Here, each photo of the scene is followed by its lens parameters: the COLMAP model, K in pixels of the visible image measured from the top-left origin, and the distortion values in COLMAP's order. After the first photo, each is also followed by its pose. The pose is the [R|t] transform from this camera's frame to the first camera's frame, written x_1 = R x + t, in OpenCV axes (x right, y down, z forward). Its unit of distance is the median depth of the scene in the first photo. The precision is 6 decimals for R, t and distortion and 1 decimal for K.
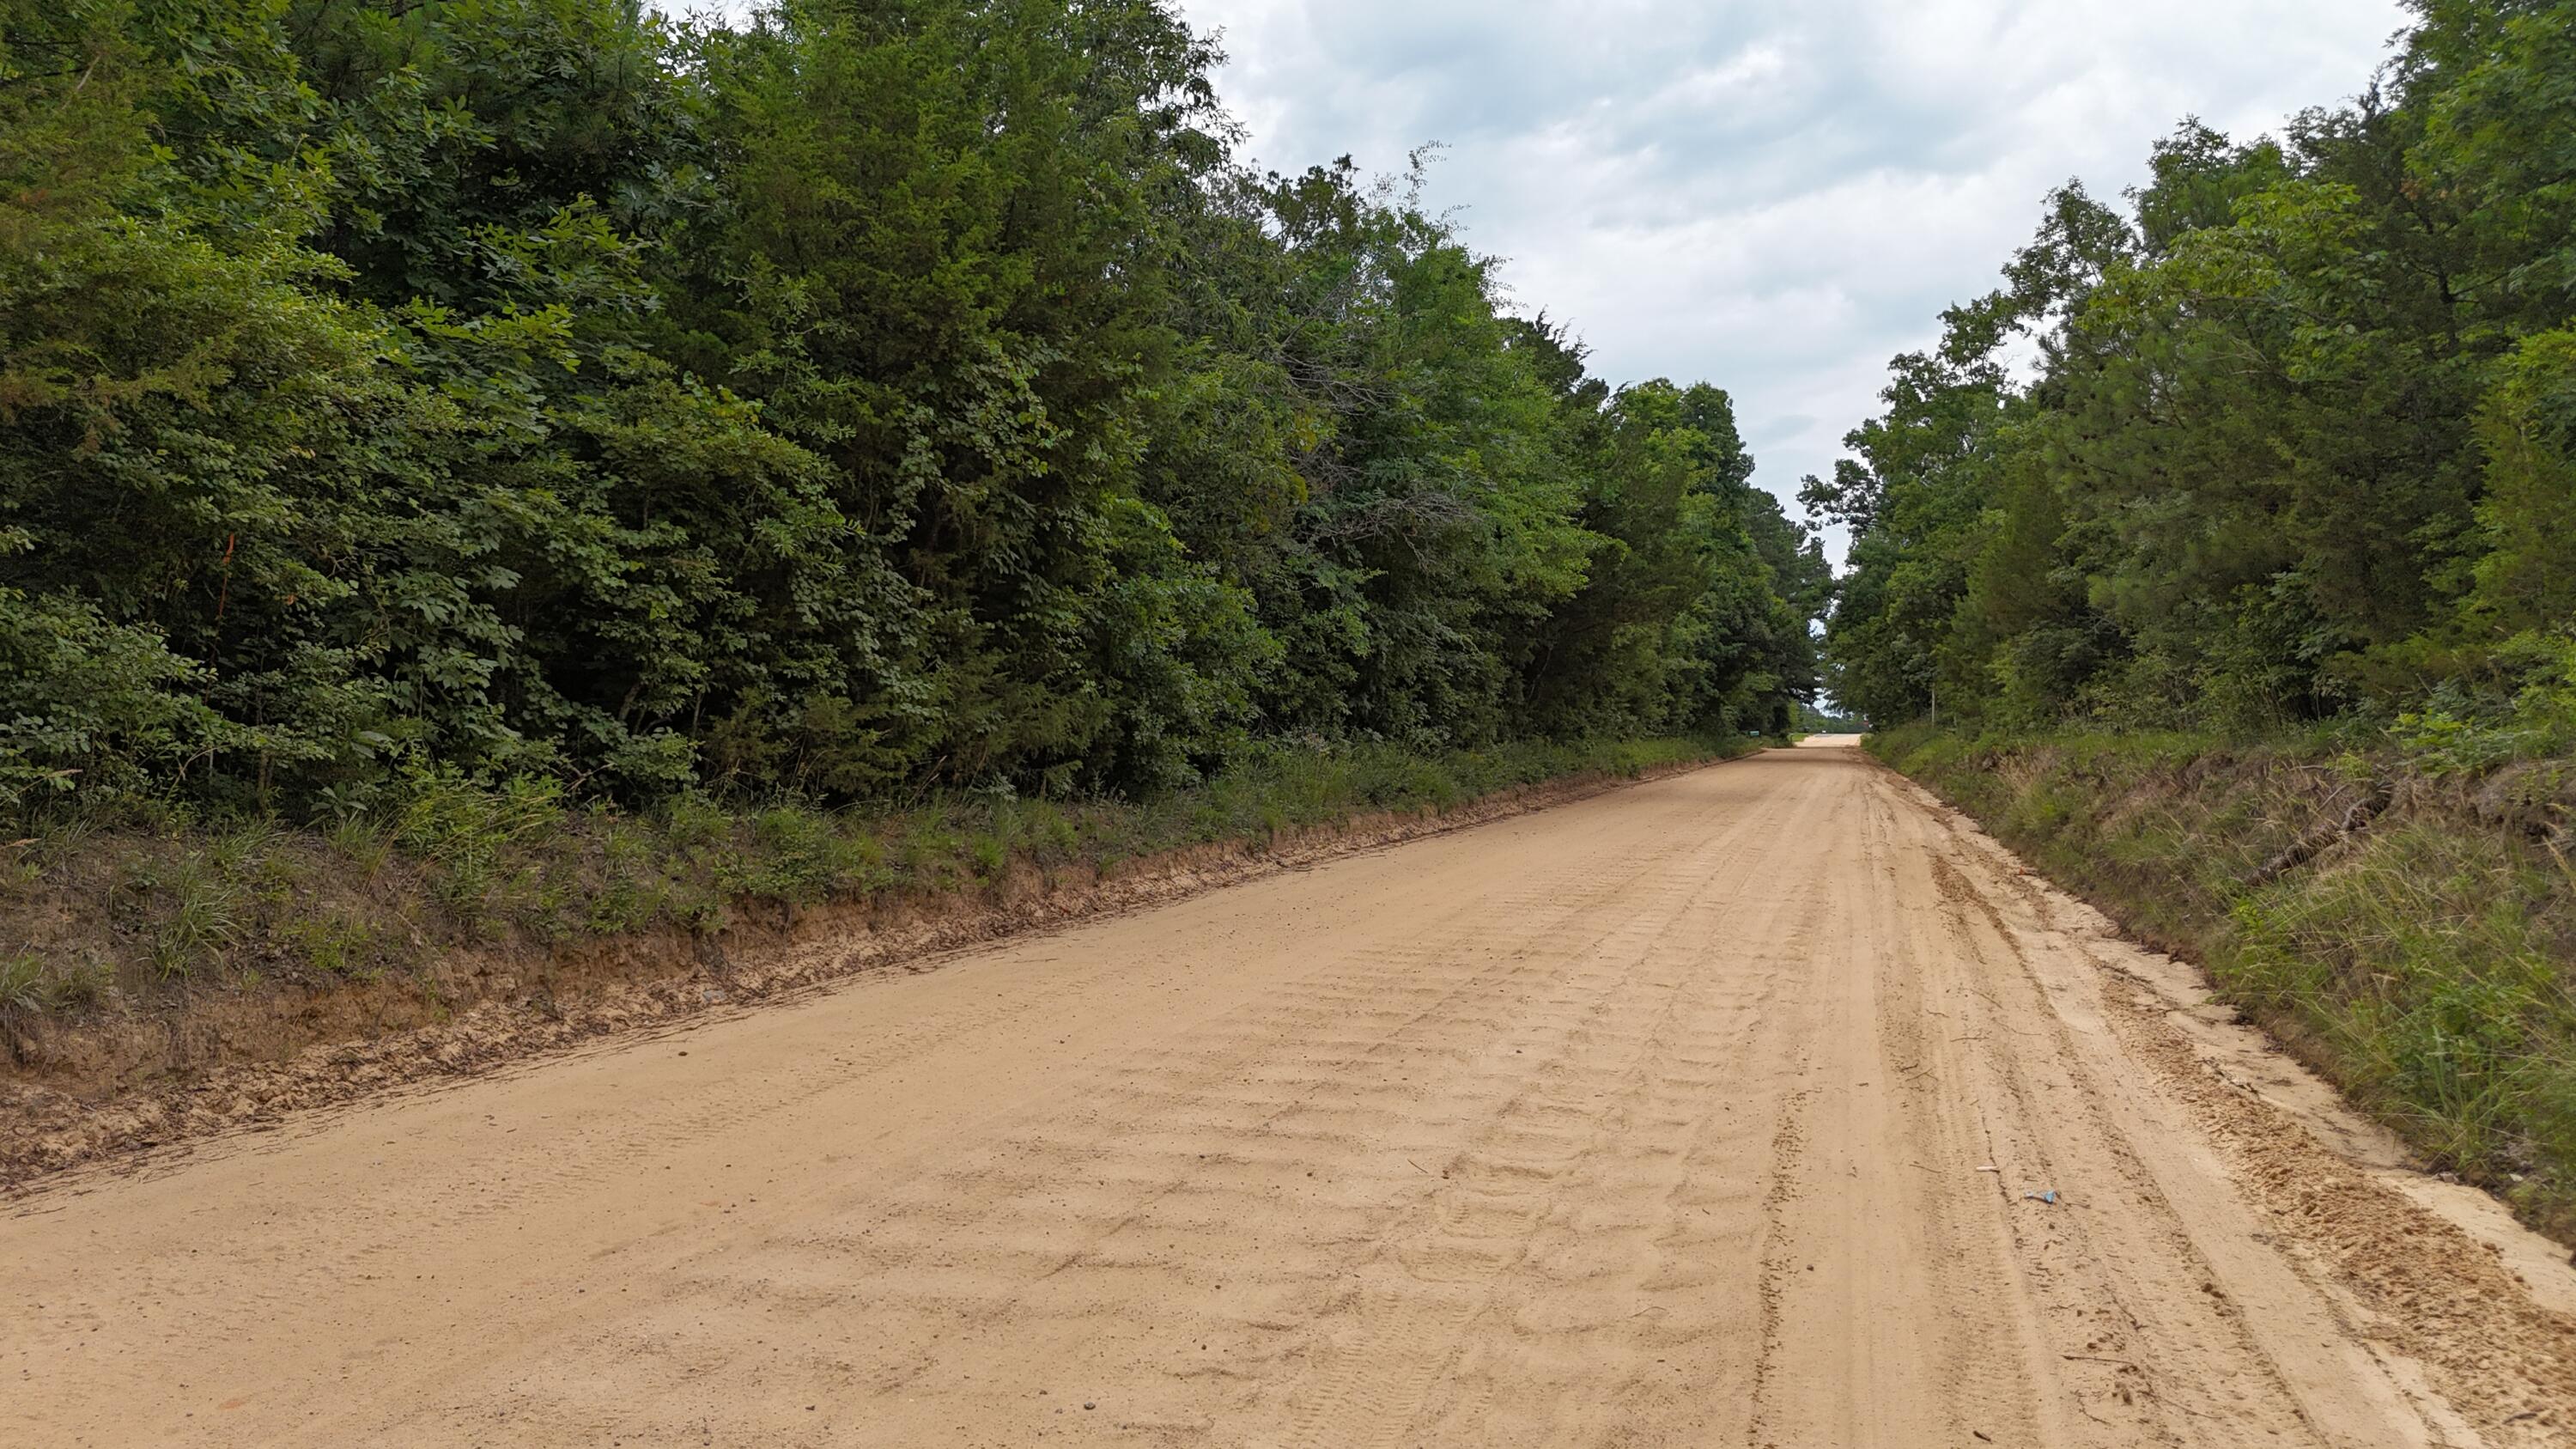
lens RADIAL K [[1894.2, 0, 1304.4], [0, 1894.2, 717.7], [0, 0, 1]] dist [0.071298, -0.068407]
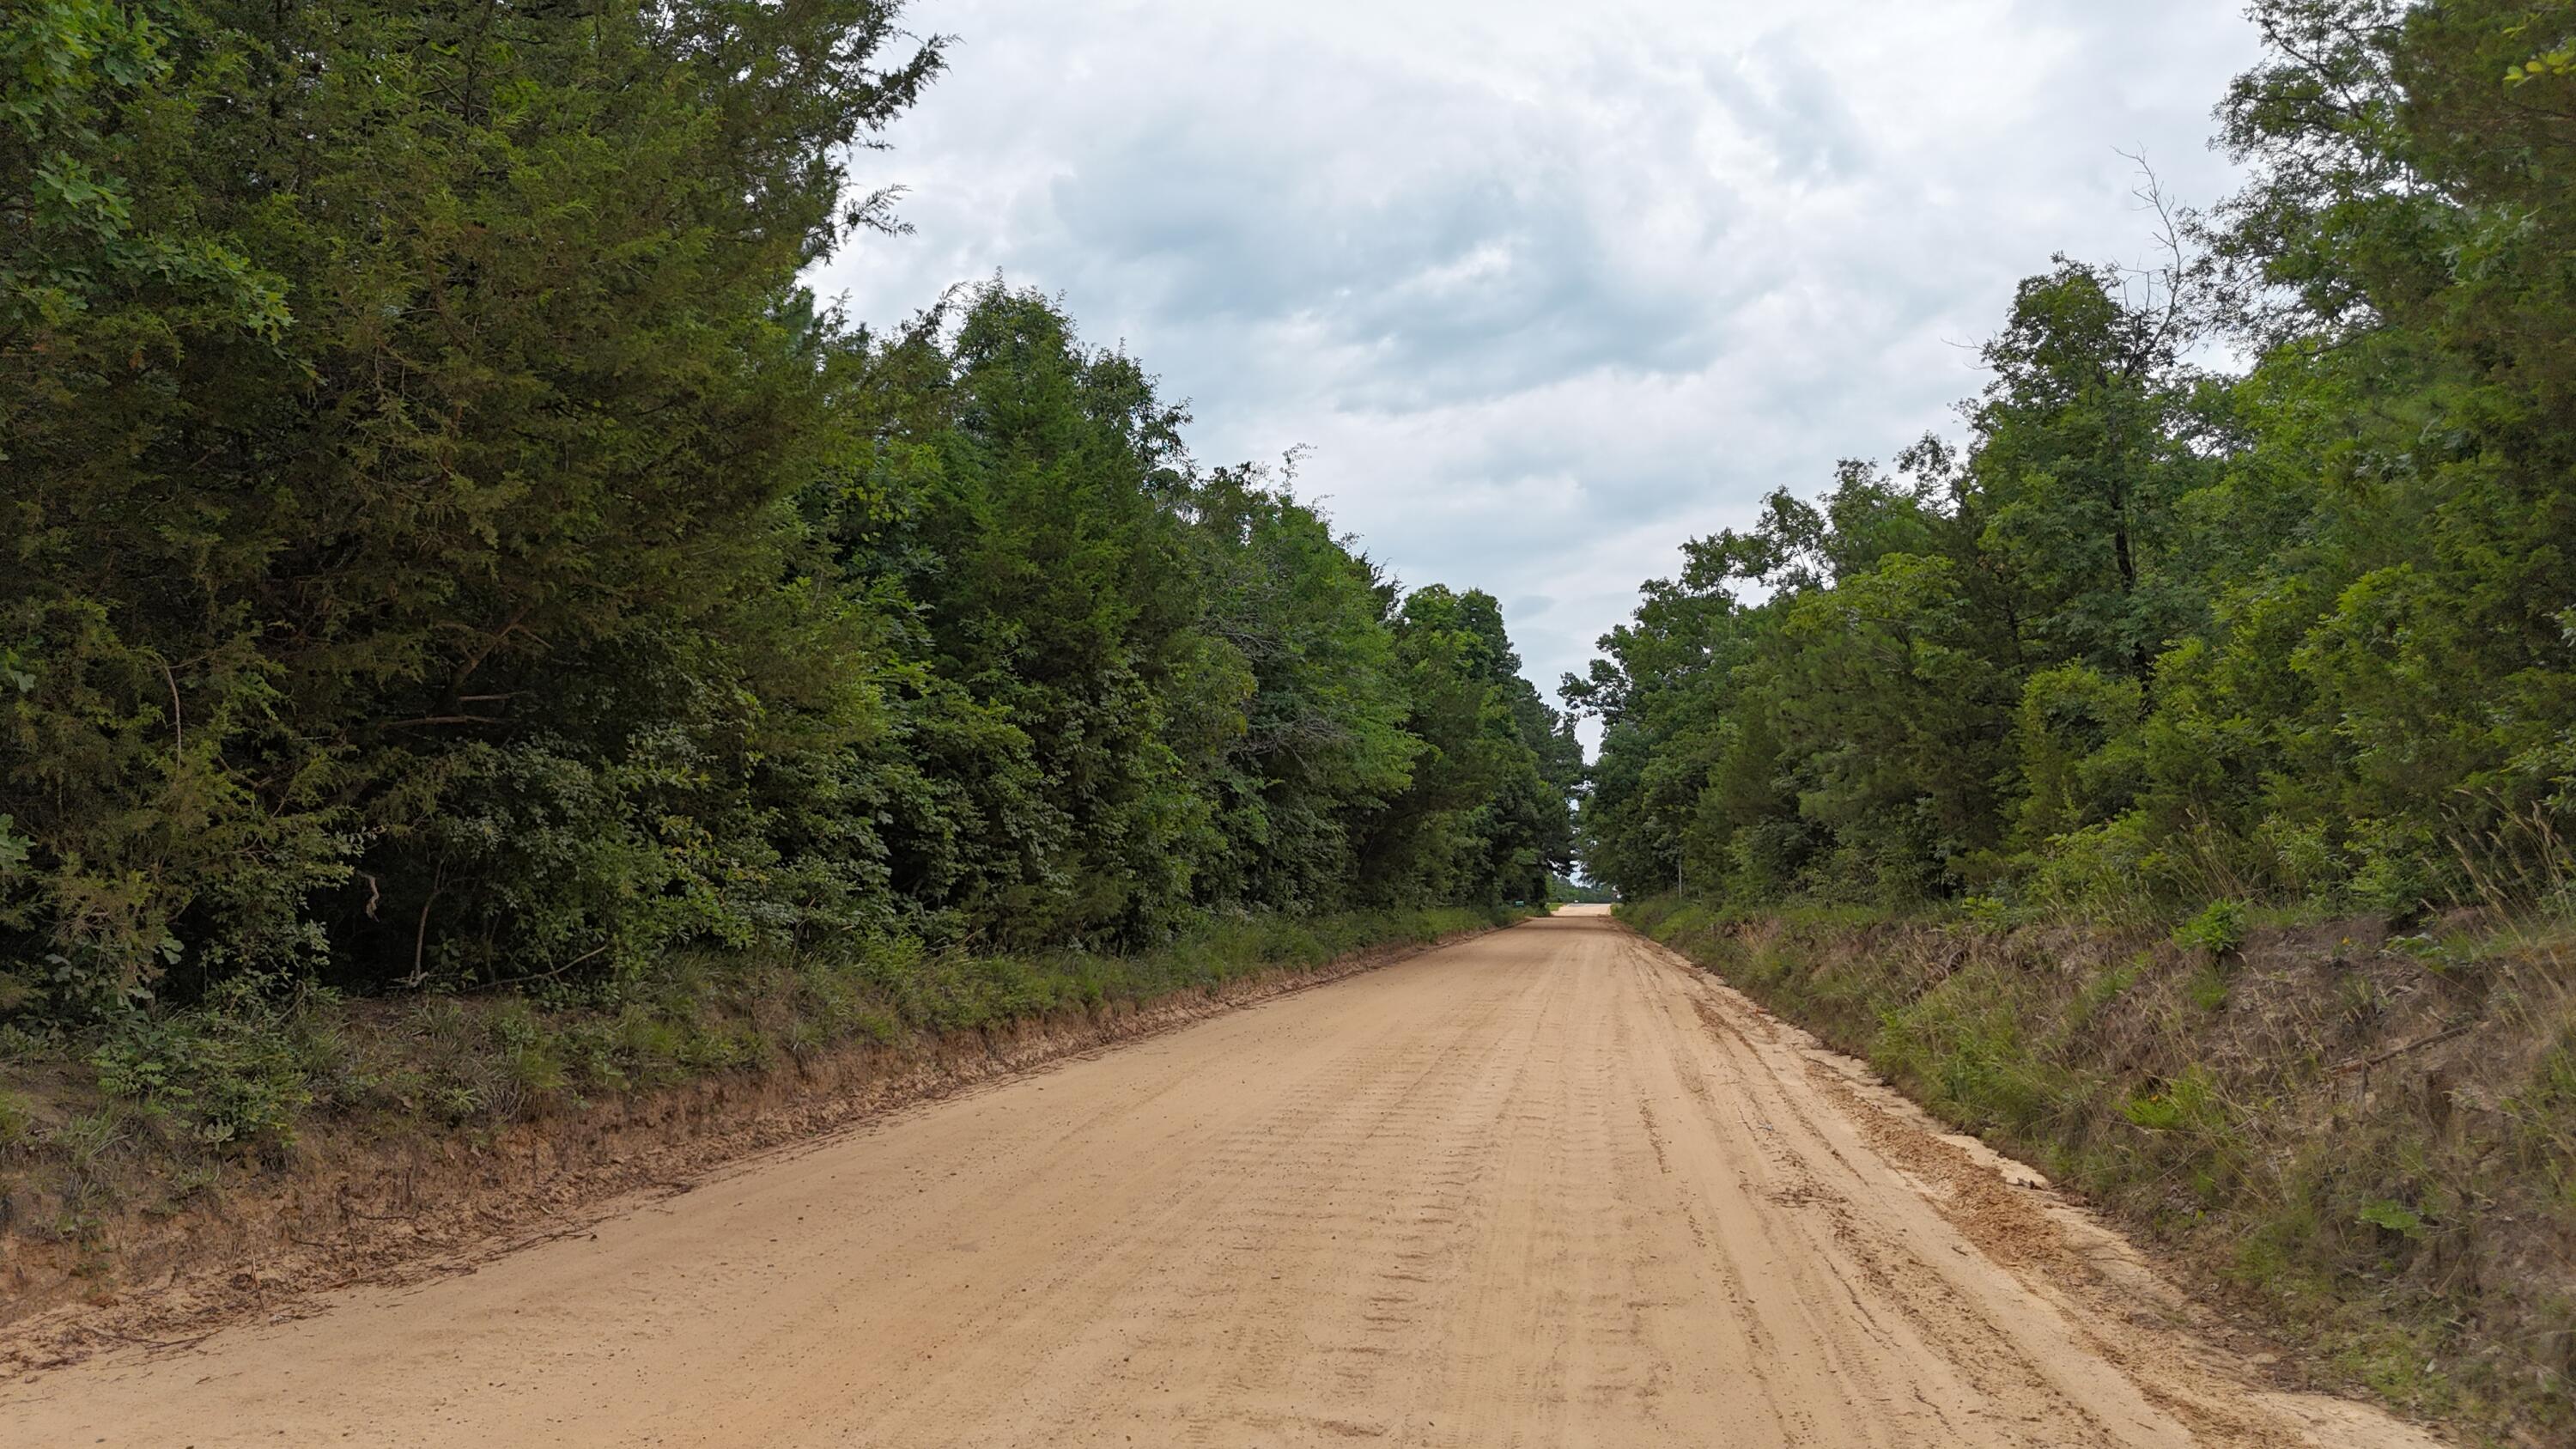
lens RADIAL K [[1894.2, 0, 1280.2], [0, 1894.2, 669.3], [0, 0, 1]] dist [0.071298, -0.068407]
pose [[0.993289, 0.014653, 0.114725, -0.131490], [-0.001558, 0.993547, -0.113412, -0.006261], [-0.115647, 0.112472, 0.986902, -0.353778]]
